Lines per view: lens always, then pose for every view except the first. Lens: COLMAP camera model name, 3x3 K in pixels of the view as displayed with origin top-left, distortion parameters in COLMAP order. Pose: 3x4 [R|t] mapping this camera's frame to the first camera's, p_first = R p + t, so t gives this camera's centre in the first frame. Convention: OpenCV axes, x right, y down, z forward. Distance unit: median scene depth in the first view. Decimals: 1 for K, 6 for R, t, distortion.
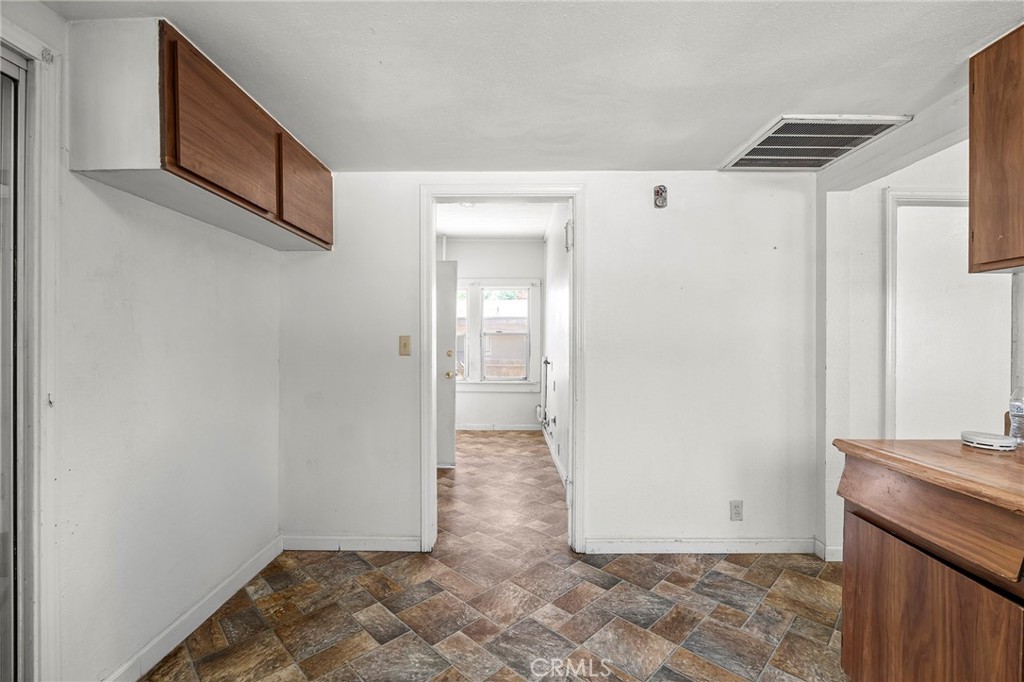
lens RADIAL K [[468.9, 0, 513.2], [0, 468.9, 335.1], [0, 0, 1]] dist [0.002864, -0.000045]
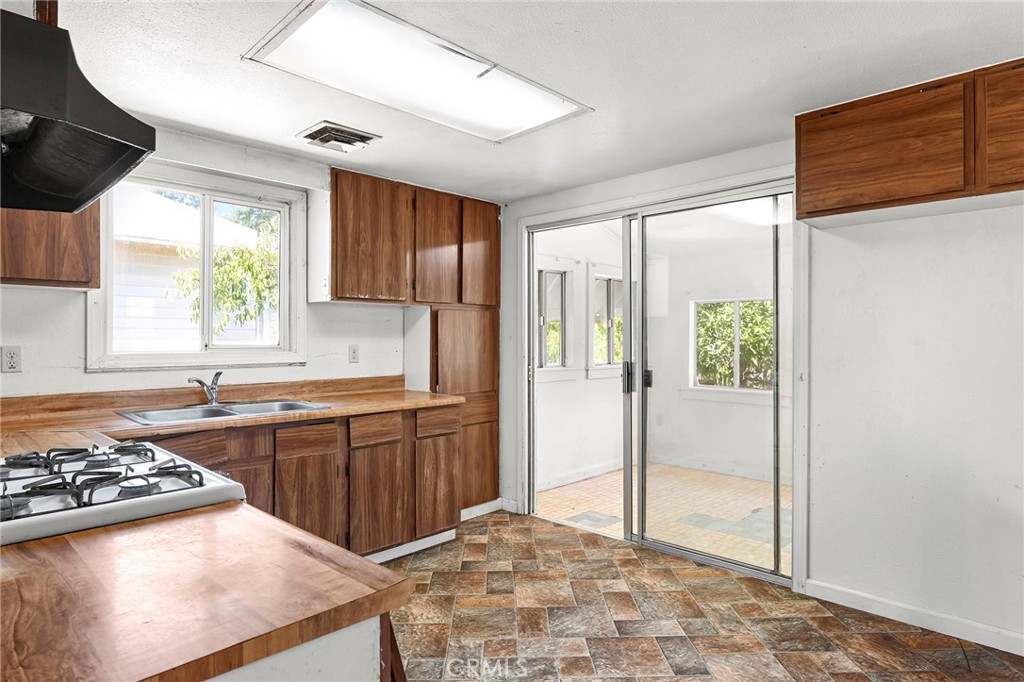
lens RADIAL K [[584.6, 0, 513.1], [0, 584.6, 340.9], [0, 0, 1]] dist [-0.001720, -0.000044]
pose [[-0.708174, 0.005275, -0.706018, 1.241066], [0.010114, 0.999945, -0.002674, 0.008523], [0.705966, -0.009034, -0.708188, 1.830504]]
